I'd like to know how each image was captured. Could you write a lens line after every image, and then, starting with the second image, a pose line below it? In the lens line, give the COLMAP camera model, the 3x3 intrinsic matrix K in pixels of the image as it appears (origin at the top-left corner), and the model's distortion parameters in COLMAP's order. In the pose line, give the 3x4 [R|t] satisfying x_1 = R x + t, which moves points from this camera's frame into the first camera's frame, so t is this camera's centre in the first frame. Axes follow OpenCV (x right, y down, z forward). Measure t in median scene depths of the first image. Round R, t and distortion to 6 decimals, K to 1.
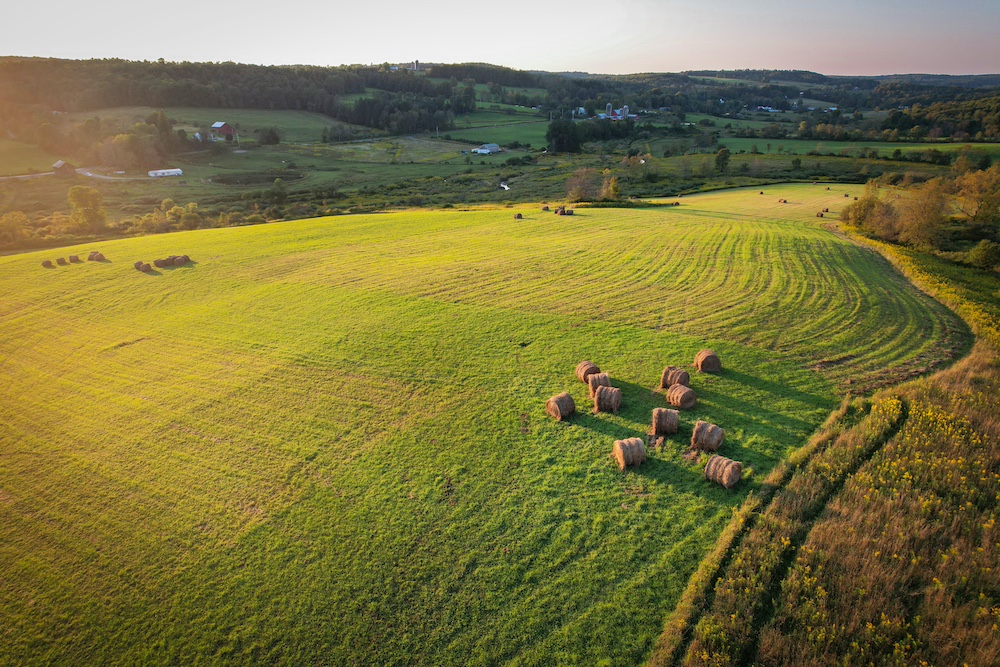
lens RADIAL K [[641.6, 0, 500.0], [0, 641.6, 333.5], [0, 0, 1]] dist [-0.081156, 0.075289]
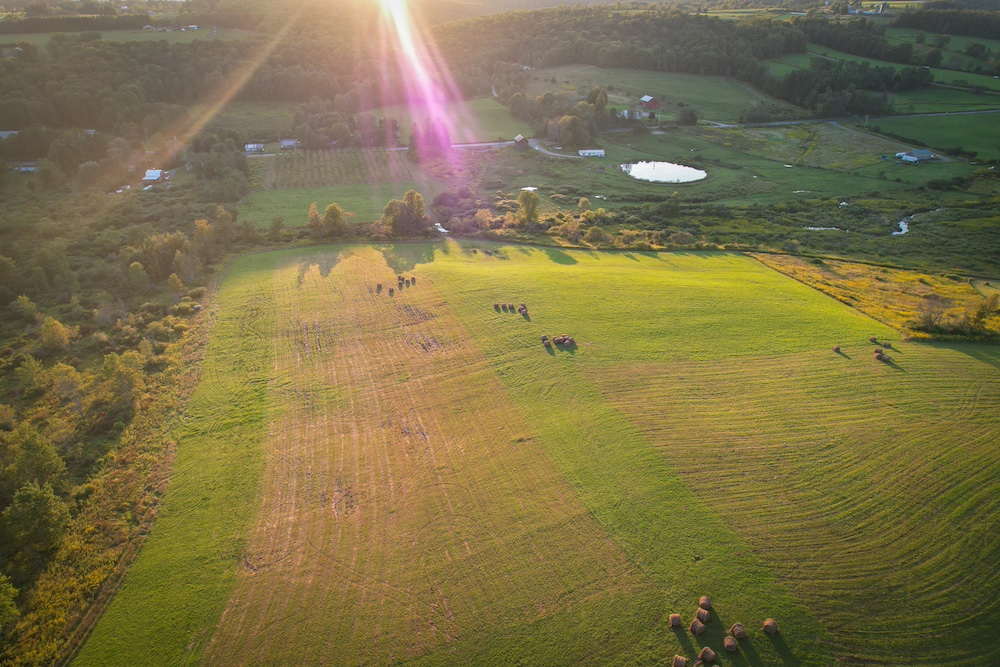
lens RADIAL K [[641.6, 0, 500.0], [0, 641.6, 333.5], [0, 0, 1]] dist [-0.081156, 0.075289]
pose [[0.809145, 0.275381, -0.519086, 0.035374], [-0.210520, 0.960602, 0.181455, -0.084284], [0.548604, -0.037545, 0.835239, -0.085555]]
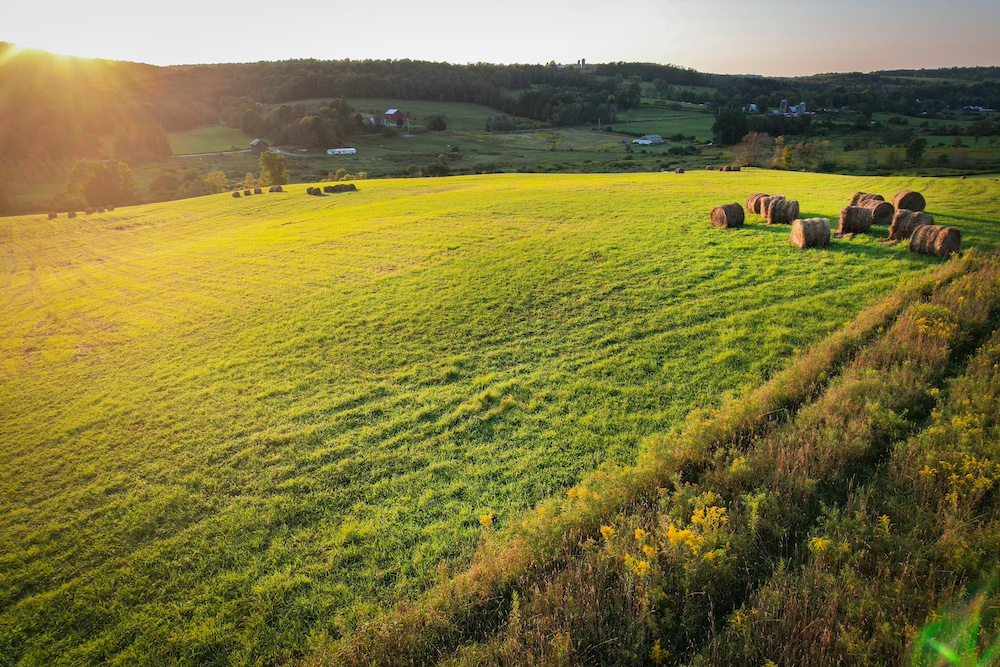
lens RADIAL K [[641.6, 0, 500.0], [0, 641.6, 333.5], [0, 0, 1]] dist [-0.081156, 0.075289]
pose [[0.971230, 0.080675, -0.224064, -0.000079], [-0.082368, 0.996600, 0.001799, 0.023433], [0.223447, 0.016709, 0.974573, 0.005532]]
